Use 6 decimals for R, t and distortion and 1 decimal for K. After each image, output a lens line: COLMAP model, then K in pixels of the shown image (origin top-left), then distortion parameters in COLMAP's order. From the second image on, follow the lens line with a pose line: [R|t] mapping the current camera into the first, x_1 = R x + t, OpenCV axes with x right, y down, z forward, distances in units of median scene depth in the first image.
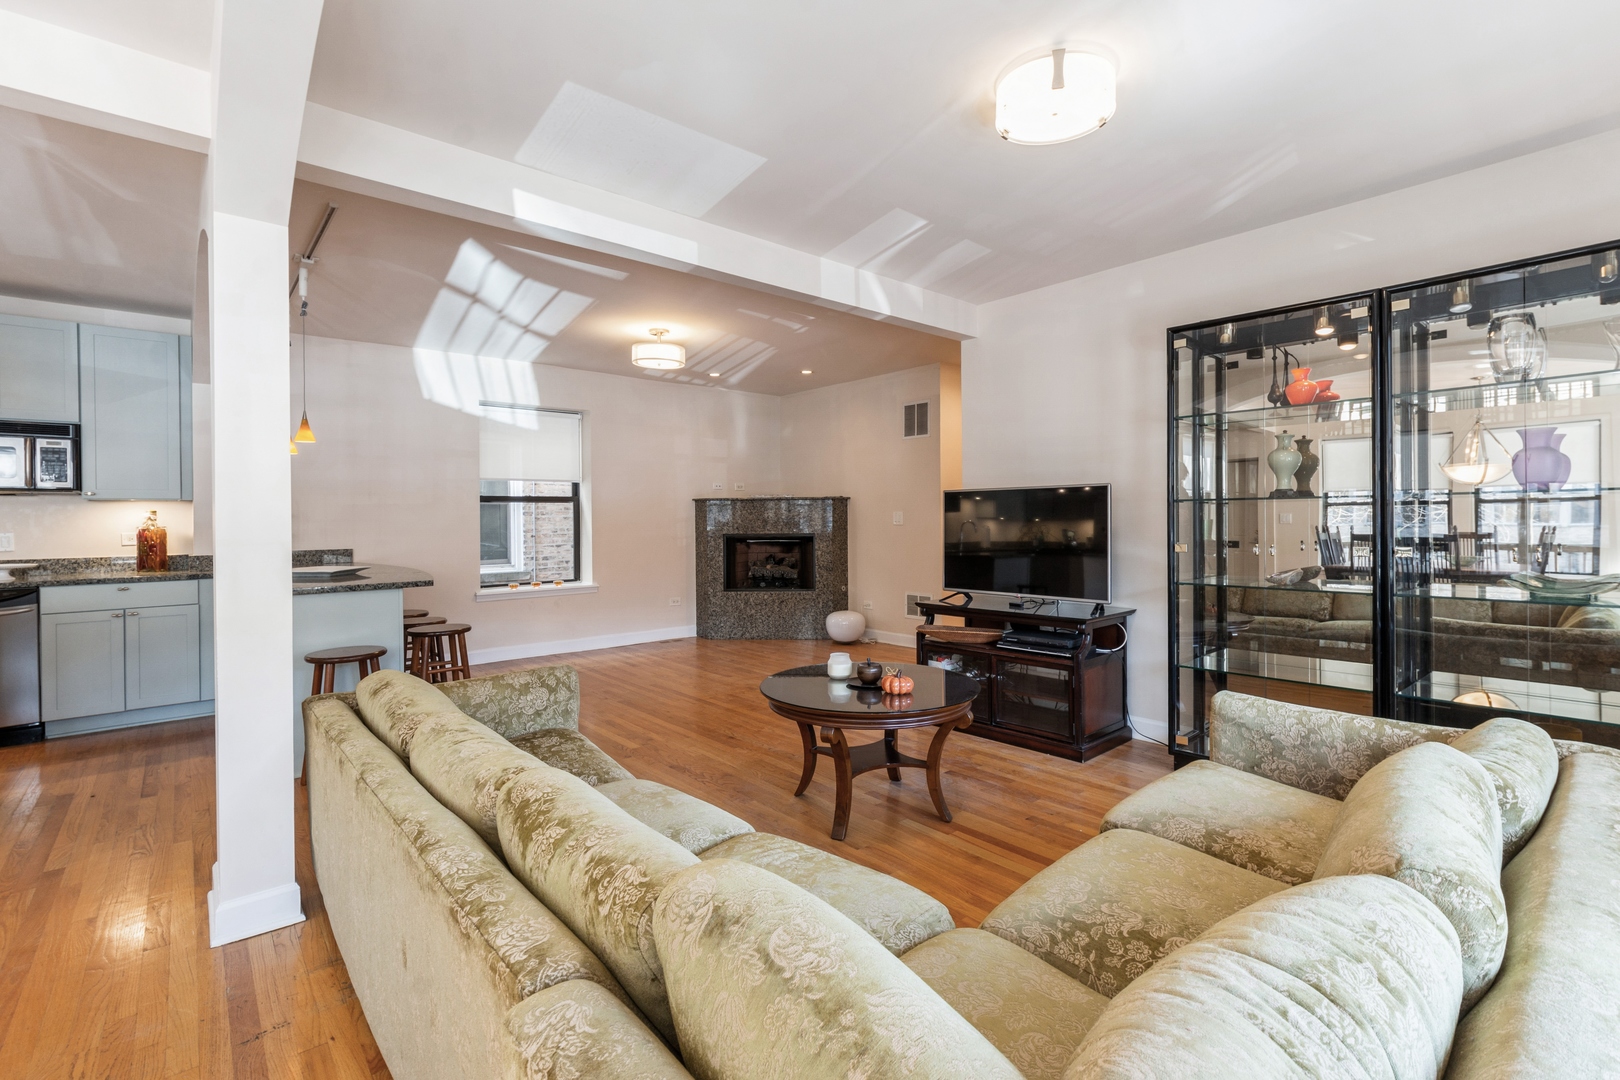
lens RADIAL K [[715.0, 0, 820.4], [0, 715.0, 522.7], [0, 0, 1]] dist [-0.018073, 0.000082]
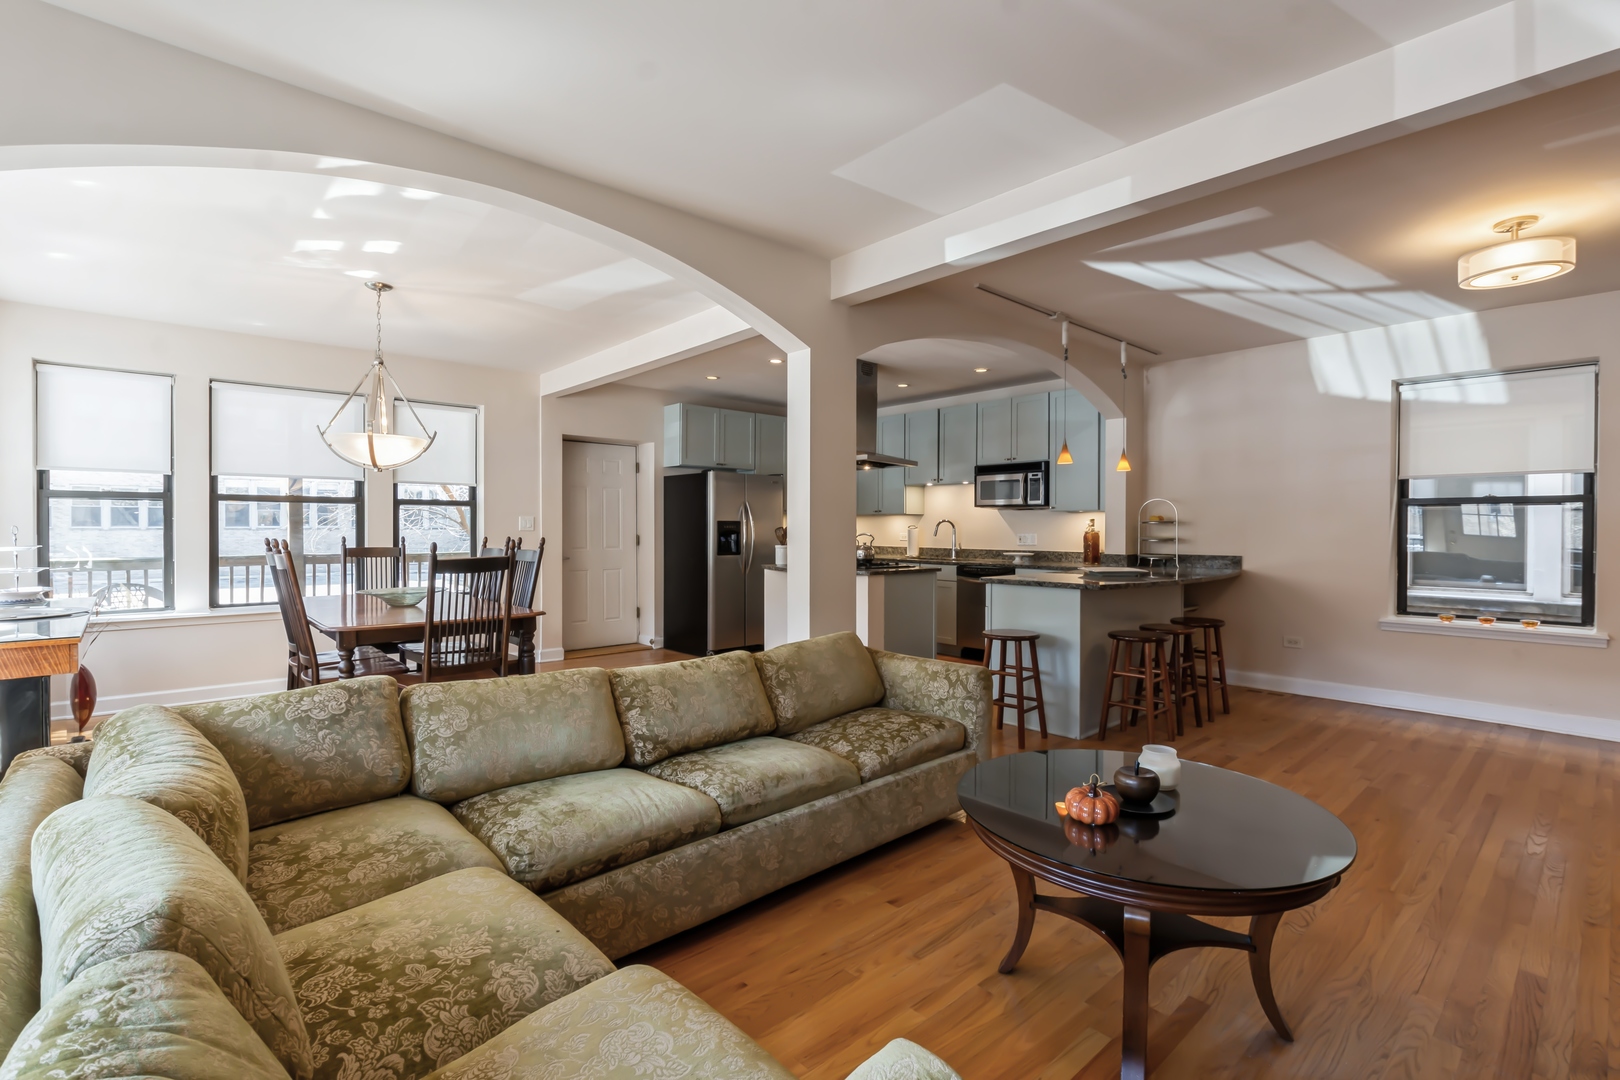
lens RADIAL K [[715.0, 0, 820.4], [0, 715.0, 522.7], [0, 0, 1]] dist [-0.018073, 0.000082]
pose [[0.014220, 0.004021, -0.999891, 0.463023], [-0.009510, 0.999947, 0.003886, -0.011060], [0.999854, 0.009454, 0.014258, 0.500211]]
